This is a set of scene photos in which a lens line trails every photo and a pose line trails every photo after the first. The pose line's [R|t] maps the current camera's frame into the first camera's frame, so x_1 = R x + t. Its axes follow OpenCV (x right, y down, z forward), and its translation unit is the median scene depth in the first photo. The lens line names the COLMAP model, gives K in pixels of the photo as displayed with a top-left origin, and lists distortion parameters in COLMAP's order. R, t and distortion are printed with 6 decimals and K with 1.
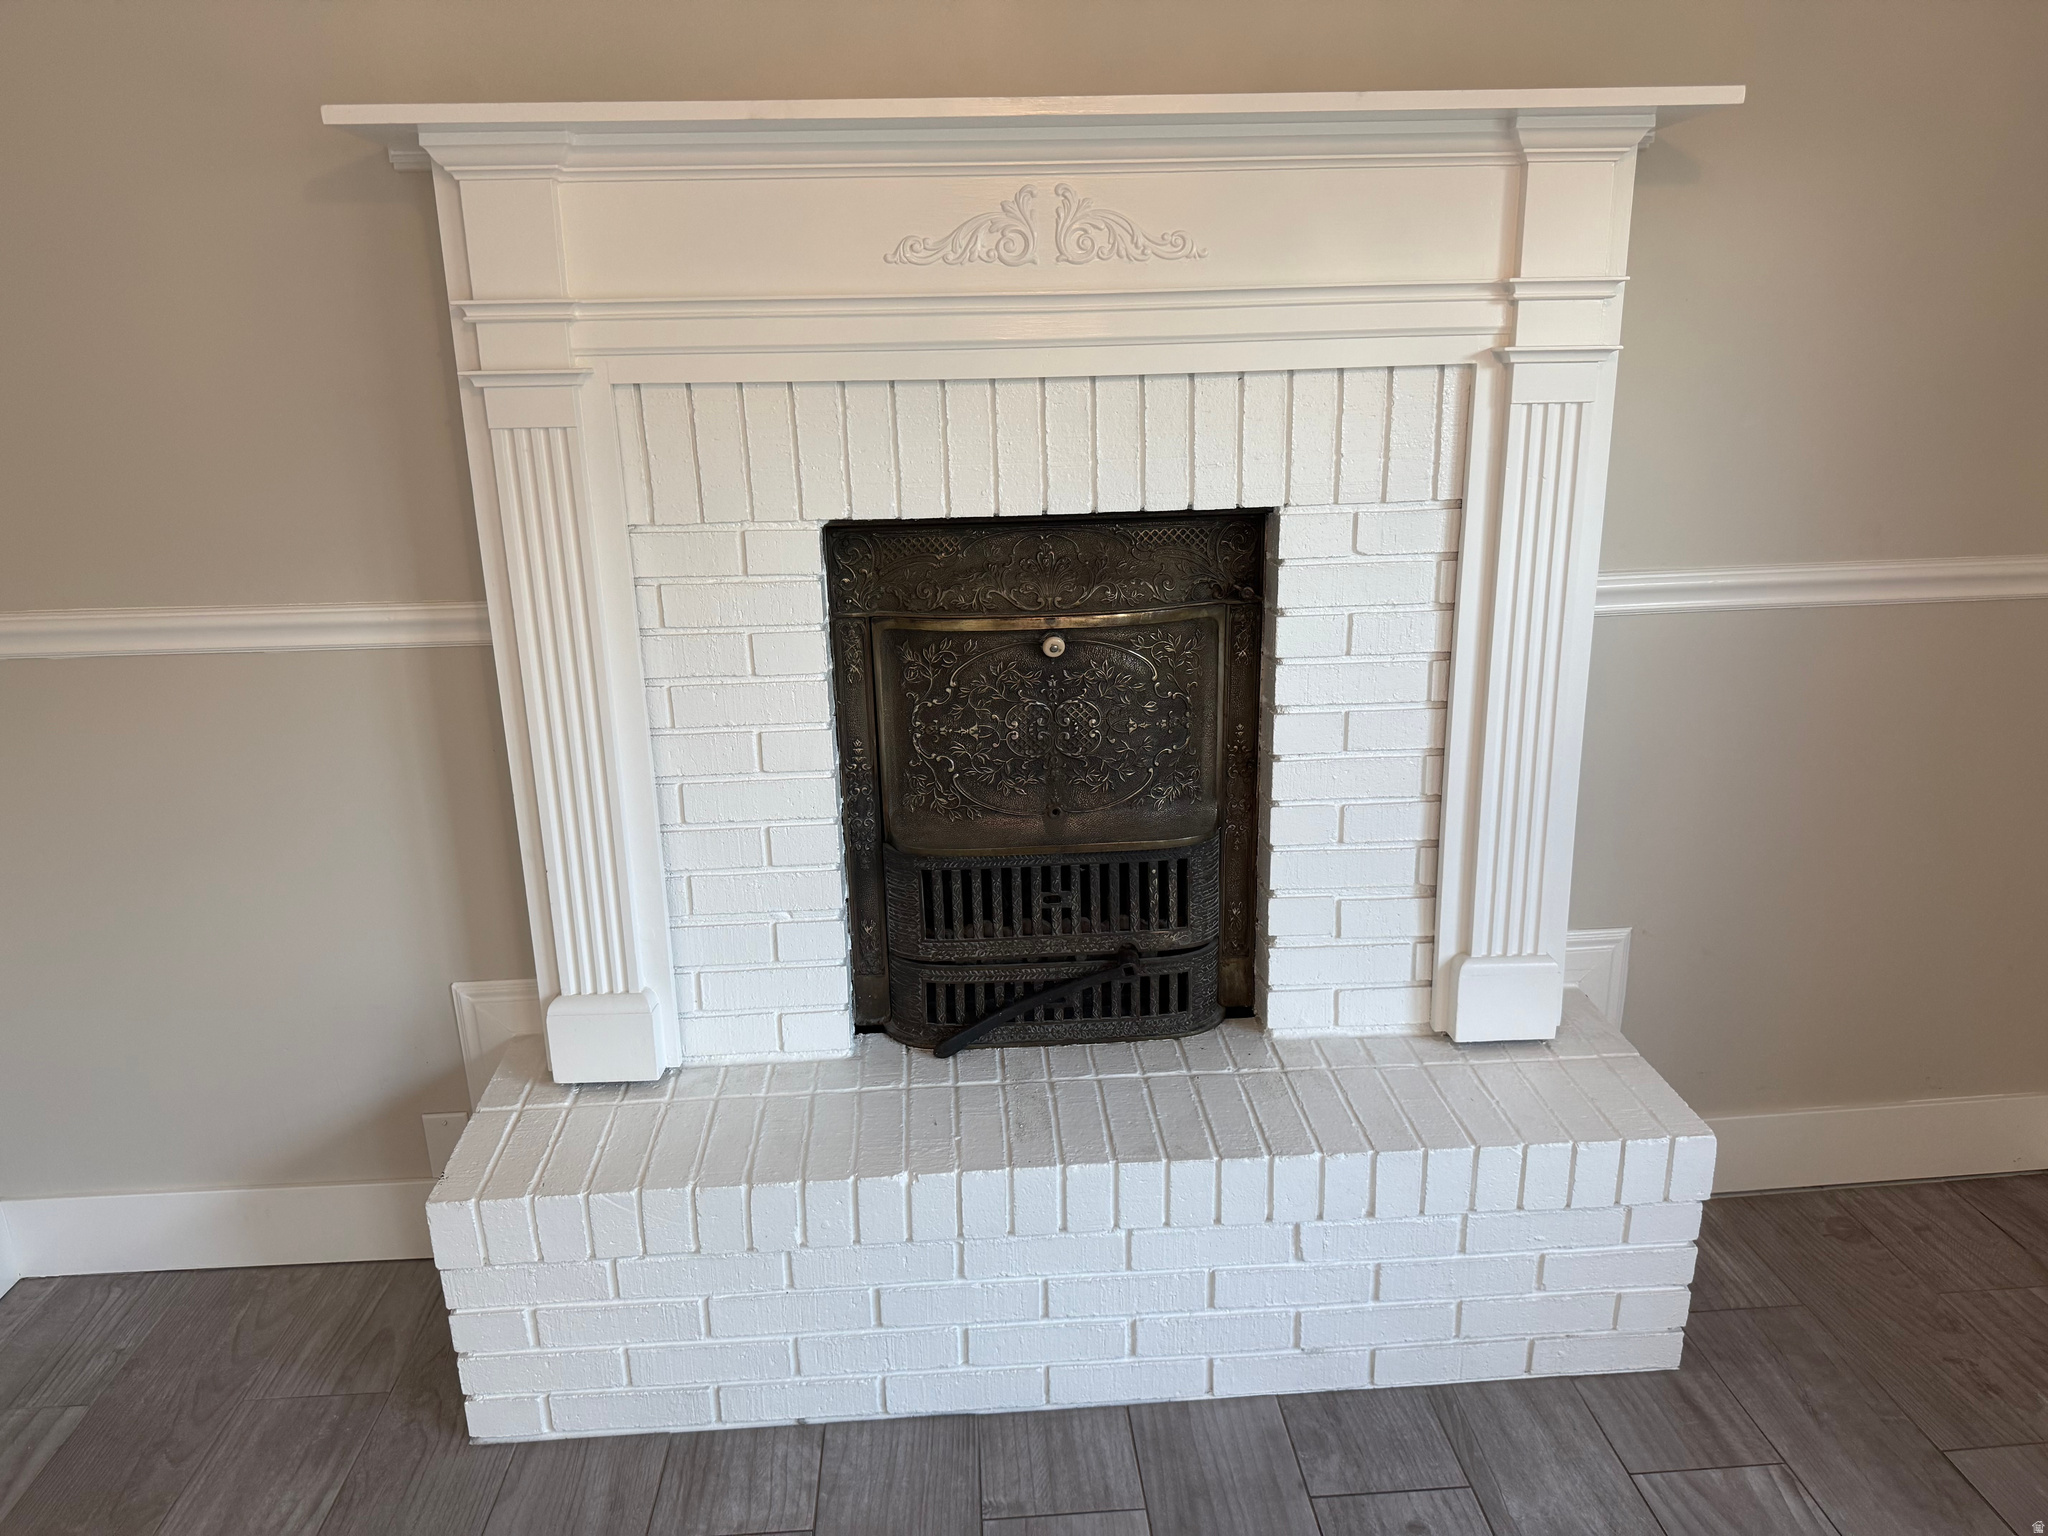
lens RADIAL K [[1437.6, 0, 1015.0], [0, 1437.6, 773.7], [0, 0, 1]] dist [0.054388, -0.059984]
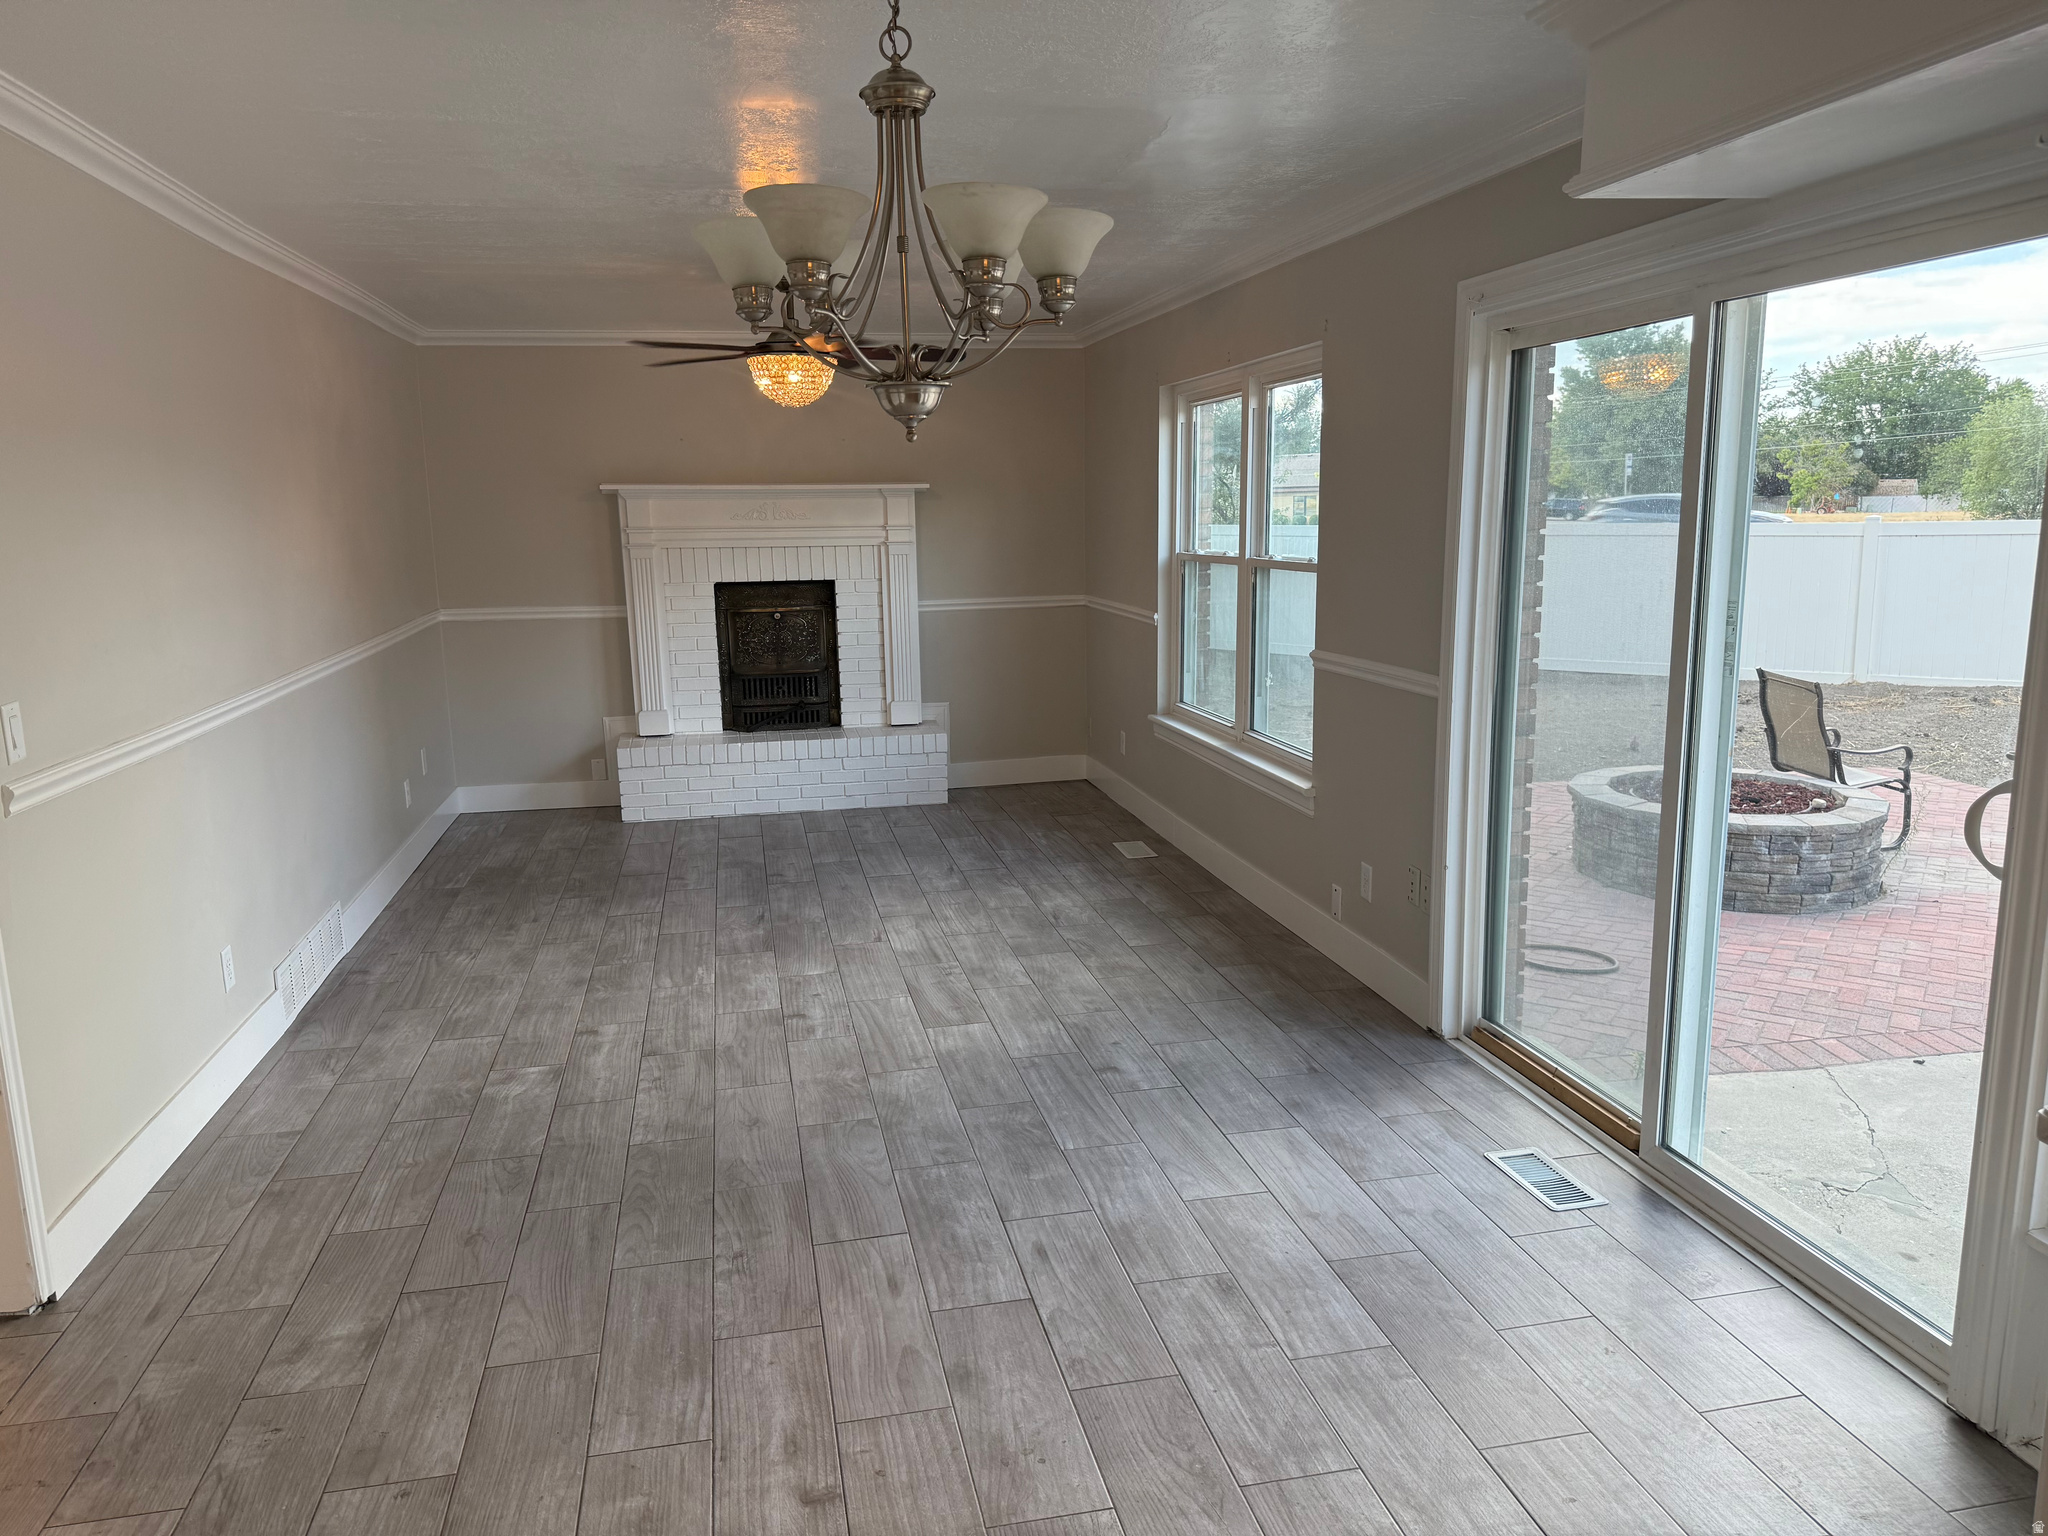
lens RADIAL K [[1437.6, 0, 1023.6], [0, 1437.6, 771.1], [0, 0, 1]] dist [0.054388, -0.059984]
pose [[0.989108, -0.021097, 0.145671, 0.106521], [0.037067, 0.993481, -0.107804, 0.739724], [-0.142447, 0.112029, 0.983442, -2.734661]]
